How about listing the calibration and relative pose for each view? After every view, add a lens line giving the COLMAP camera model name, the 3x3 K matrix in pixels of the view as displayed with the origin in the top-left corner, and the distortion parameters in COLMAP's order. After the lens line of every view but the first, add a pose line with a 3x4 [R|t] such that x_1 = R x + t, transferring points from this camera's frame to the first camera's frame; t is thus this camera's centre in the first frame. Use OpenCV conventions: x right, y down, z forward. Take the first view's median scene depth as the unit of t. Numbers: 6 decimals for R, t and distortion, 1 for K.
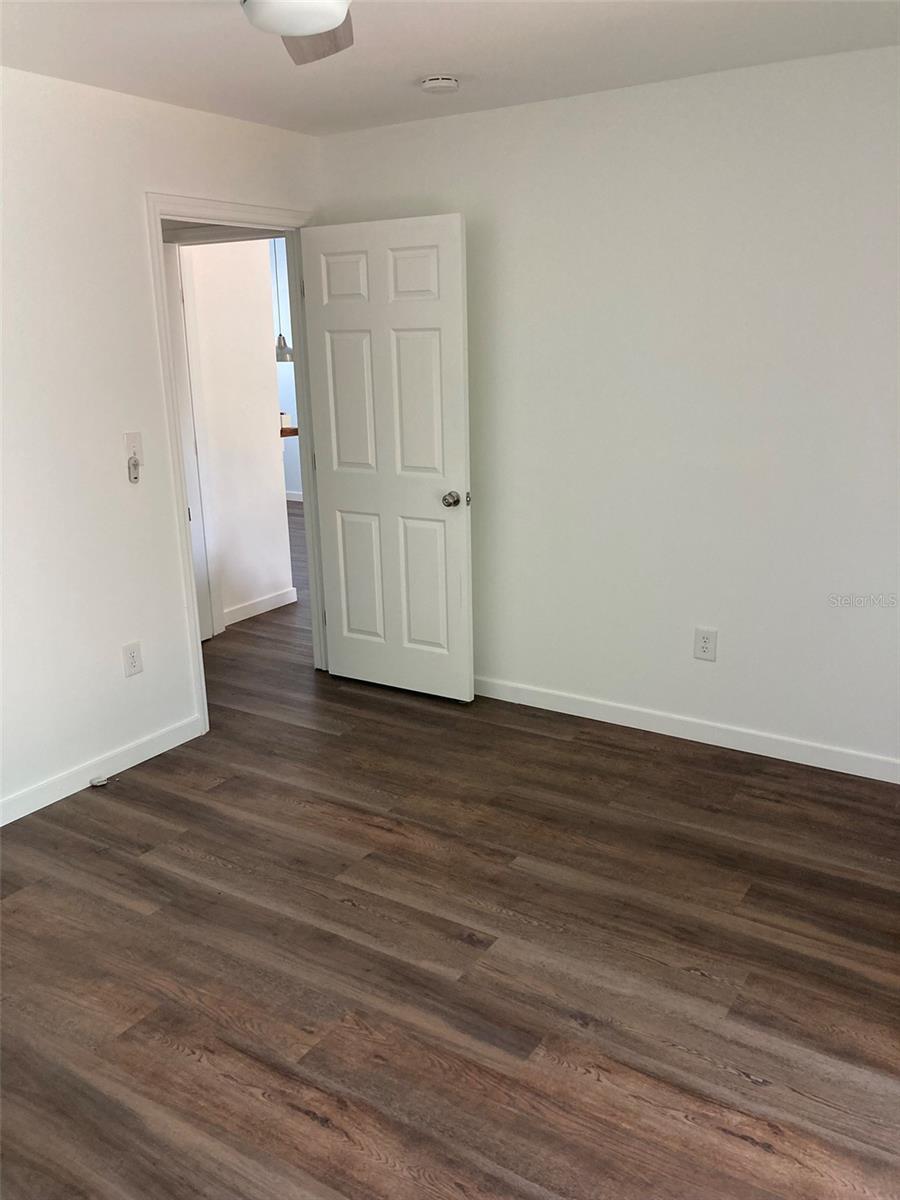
lens RADIAL K [[993.7, 0, 449.7], [0, 993.7, 600.1], [0, 0, 1]] dist [0.028609, -0.014762]
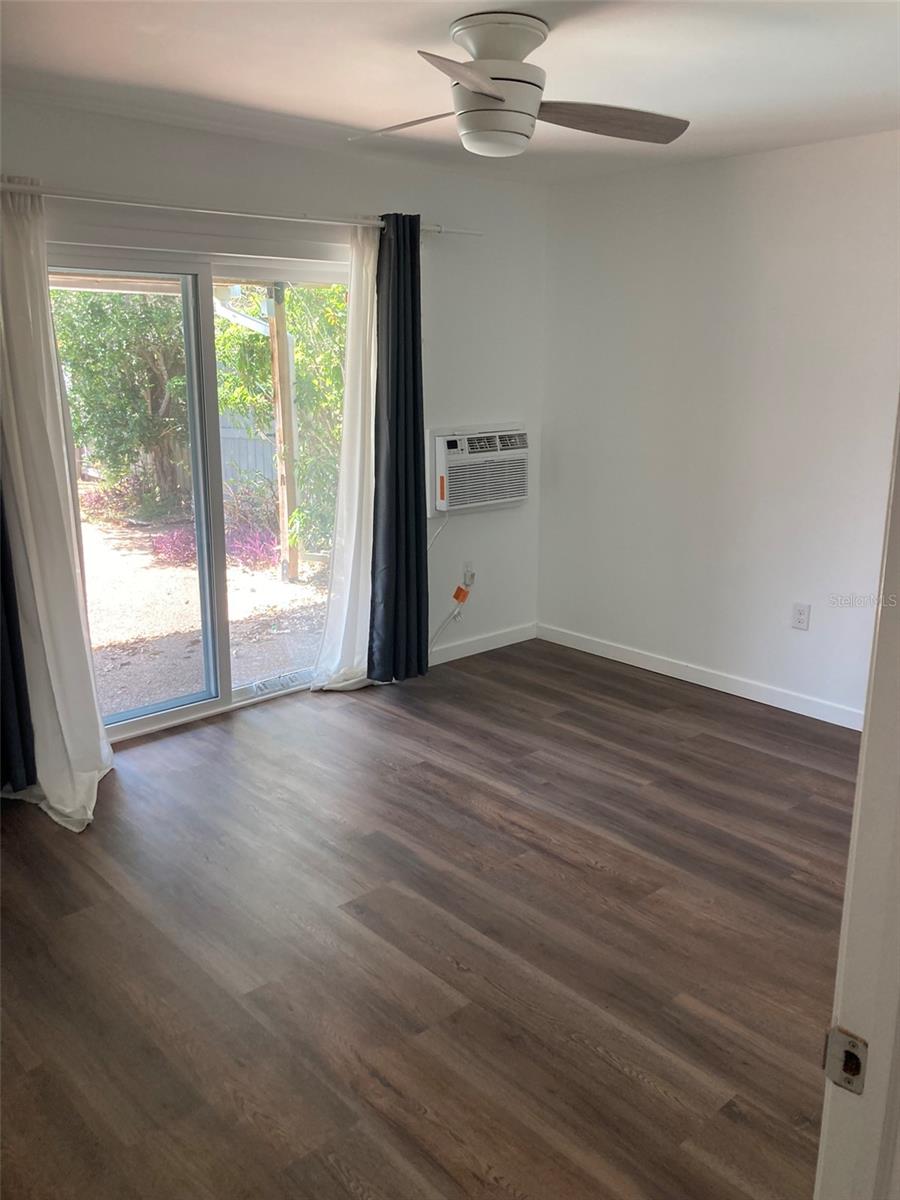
lens RADIAL K [[993.7, 0, 450.3], [0, 993.7, 600.9], [0, 0, 1]] dist [0.028609, -0.014762]
pose [[-0.964880, -0.043318, 0.259095, -0.341306], [0.088913, 0.874242, 0.477280, -0.466519], [-0.247186, 0.483555, -0.839687, 1.751827]]
